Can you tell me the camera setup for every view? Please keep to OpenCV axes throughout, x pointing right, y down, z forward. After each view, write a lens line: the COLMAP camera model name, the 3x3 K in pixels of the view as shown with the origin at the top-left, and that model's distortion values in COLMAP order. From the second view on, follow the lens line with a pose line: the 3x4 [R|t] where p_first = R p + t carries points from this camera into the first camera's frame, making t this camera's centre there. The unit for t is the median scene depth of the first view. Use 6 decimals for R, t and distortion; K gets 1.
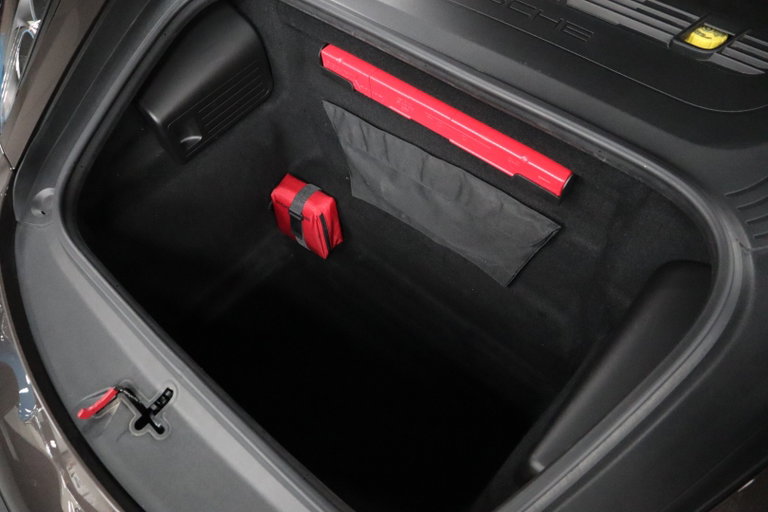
lens RADIAL K [[512.0, 0, 384.1], [0, 512.0, 281.9], [0, 0, 1]] dist [-0.049329, 0.000823]
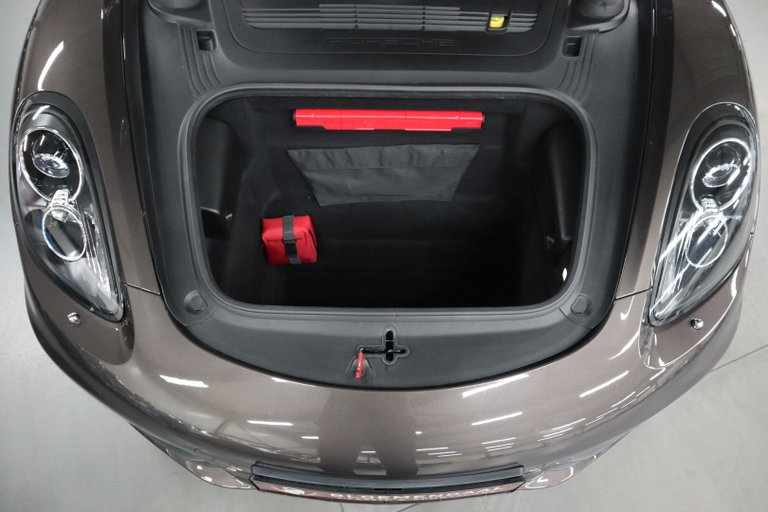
lens RADIAL K [[512.0, 0, 384.1], [0, 512.0, 281.9], [0, 0, 1]] dist [-0.049329, 0.000823]
pose [[0.749806, -0.538199, 0.384881, -0.727799], [0.540137, 0.833854, 0.113754, -0.081949], [-0.382157, 0.122595, 0.915929, -0.371431]]
